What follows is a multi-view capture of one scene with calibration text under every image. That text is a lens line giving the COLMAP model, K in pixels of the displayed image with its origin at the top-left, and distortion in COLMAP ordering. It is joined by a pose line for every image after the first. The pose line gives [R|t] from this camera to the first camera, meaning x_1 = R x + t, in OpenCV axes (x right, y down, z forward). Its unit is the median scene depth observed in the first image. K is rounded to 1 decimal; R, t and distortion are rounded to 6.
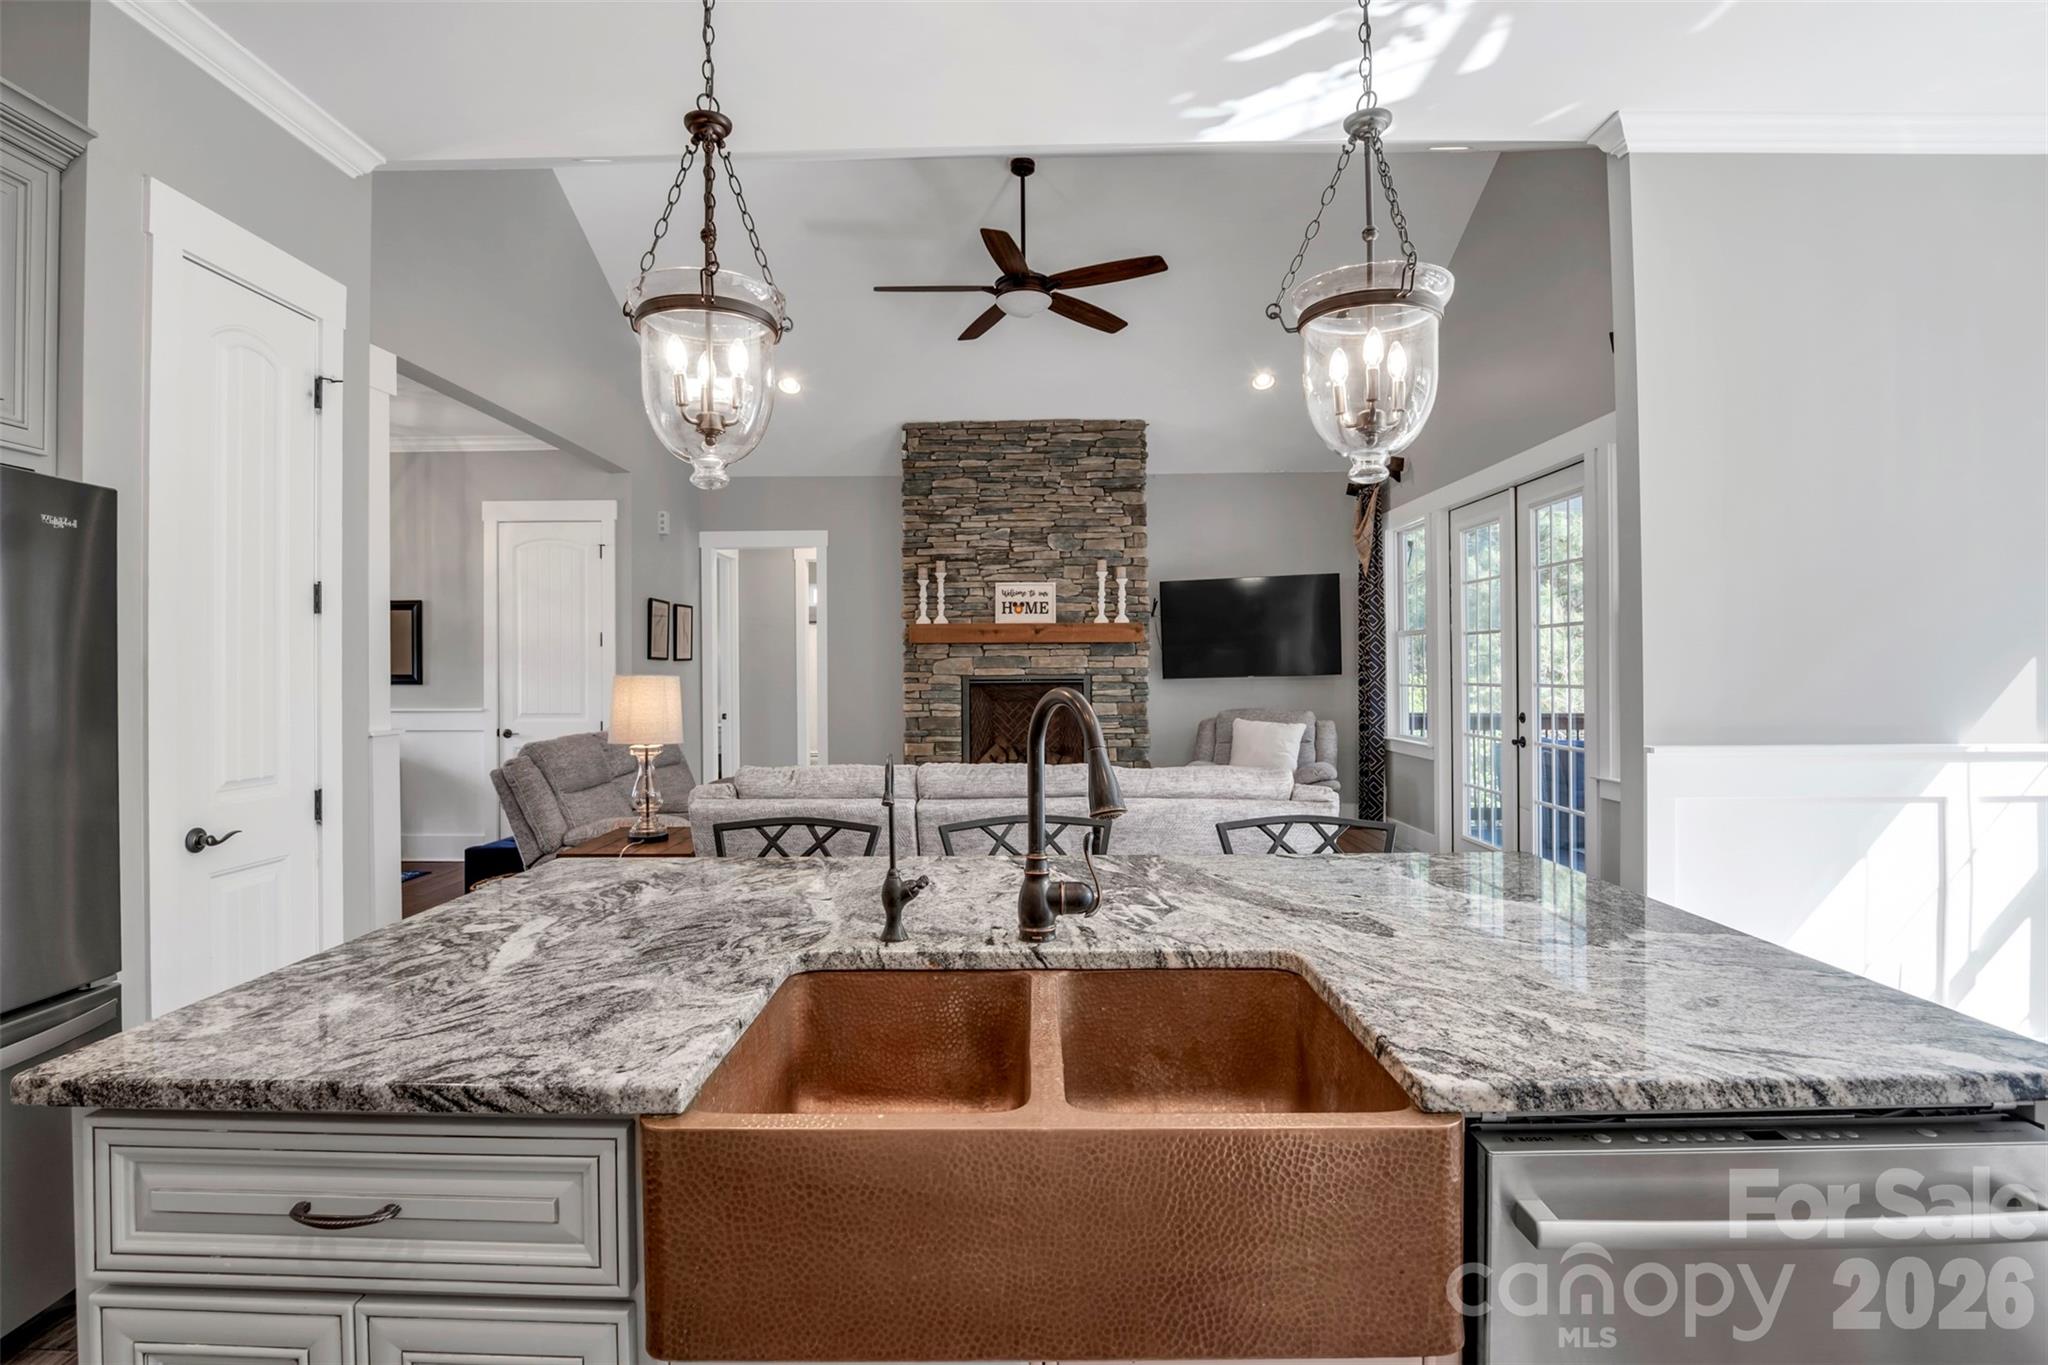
lens RADIAL K [[995.6, 0, 1023.4], [0, 995.6, 668.8], [0, 0, 1]] dist [-0.019578, -0.001911]
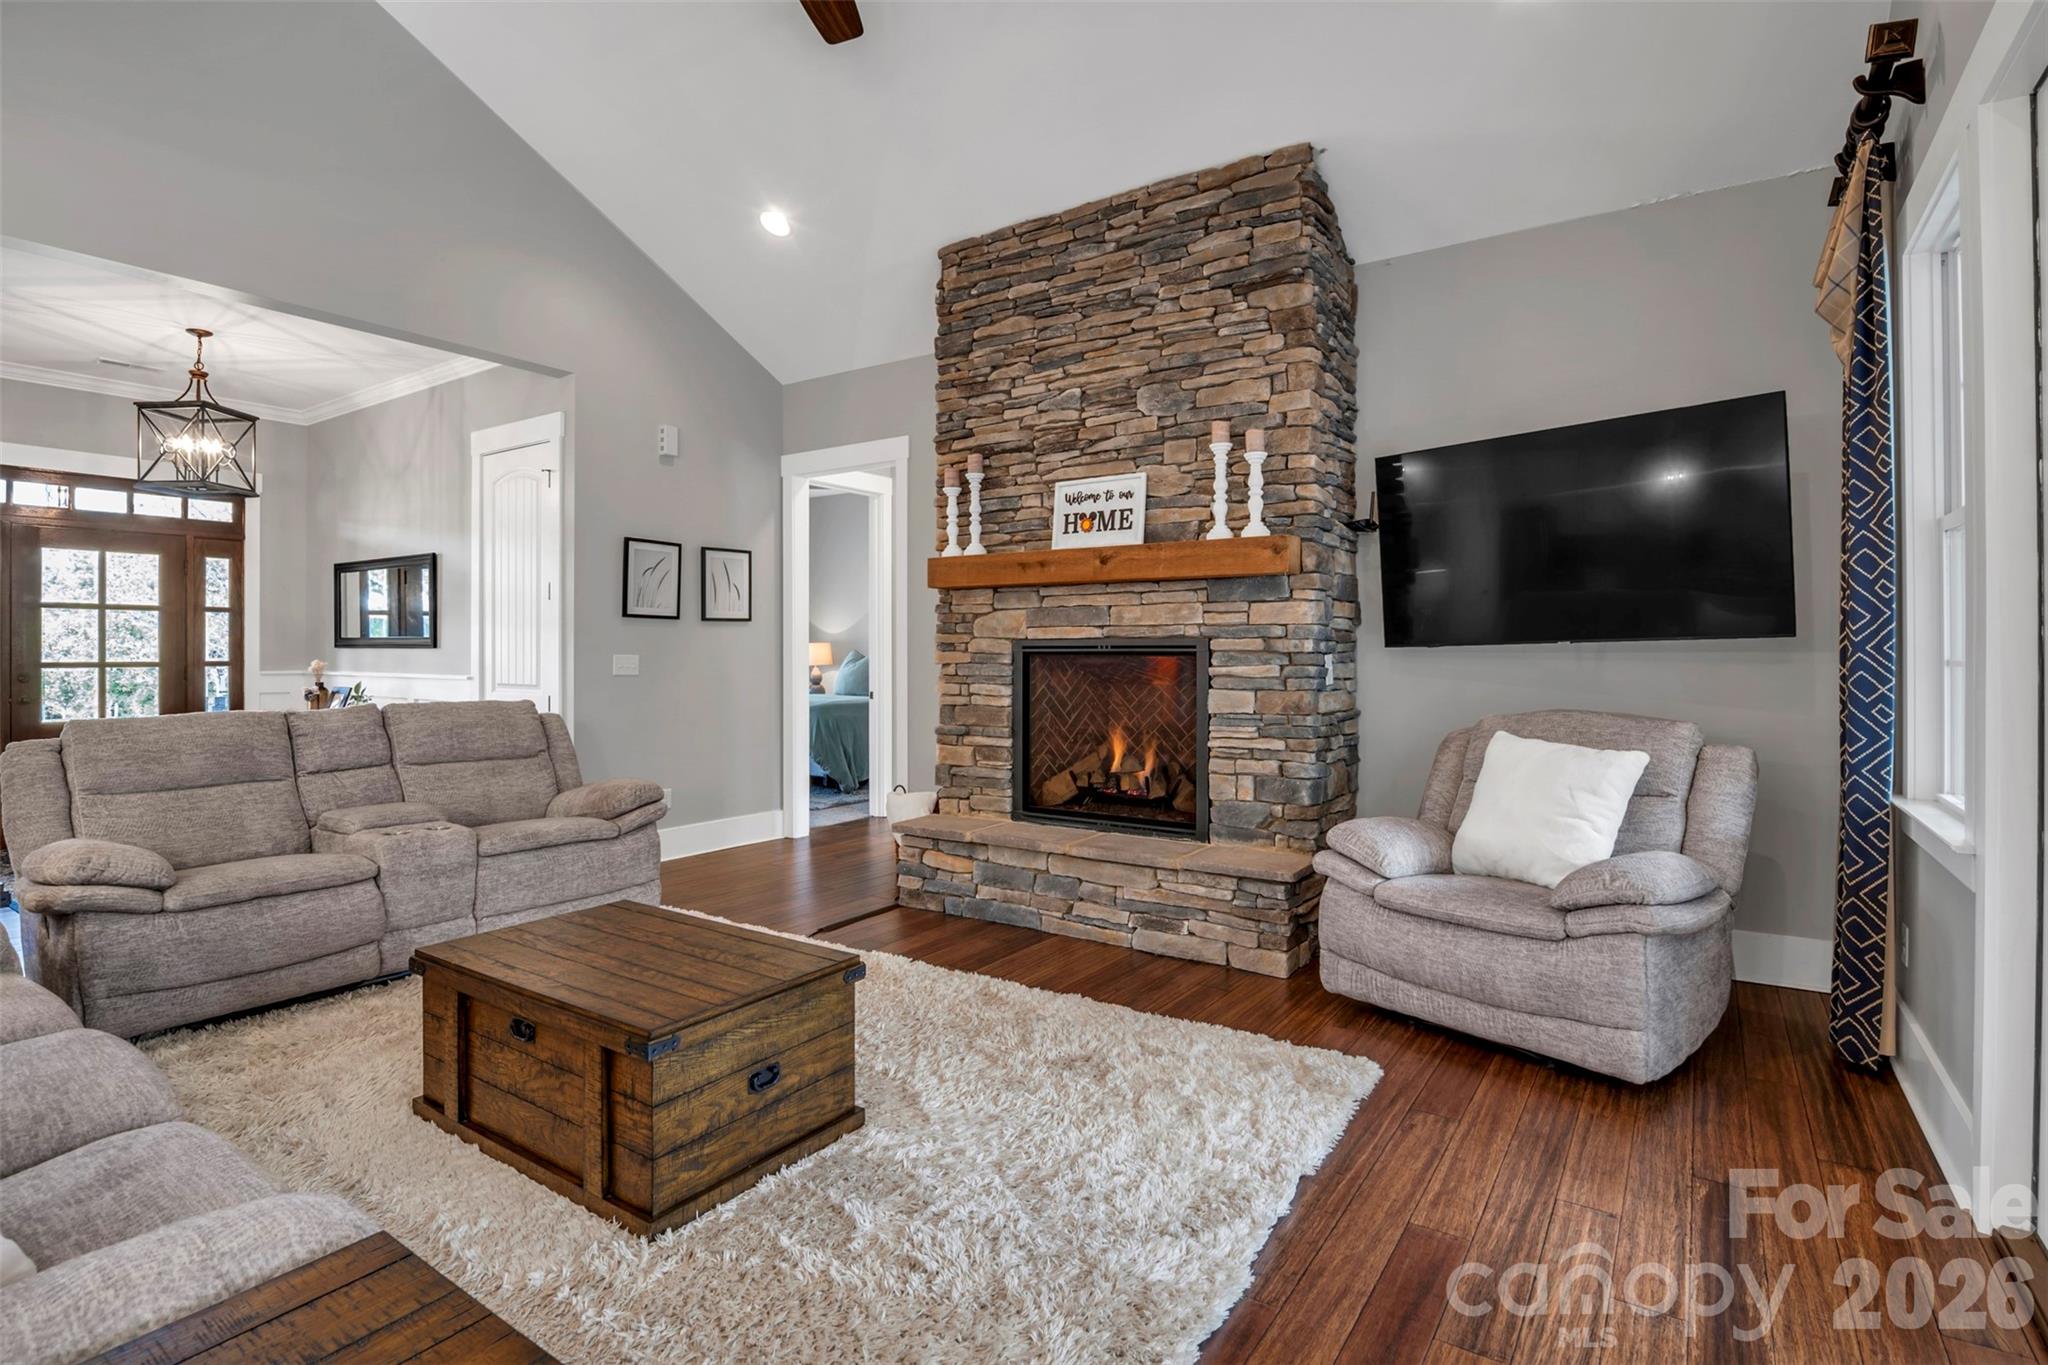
lens RADIAL K [[995.6, 0, 1009.8], [0, 995.6, 653.9], [0, 0, 1]] dist [-0.019578, -0.001911]
pose [[0.842396, 0.004884, -0.538836, 0.268567], [-0.003308, 0.999987, 0.003892, 0.013209], [0.538848, -0.001496, 0.842401, 0.487395]]
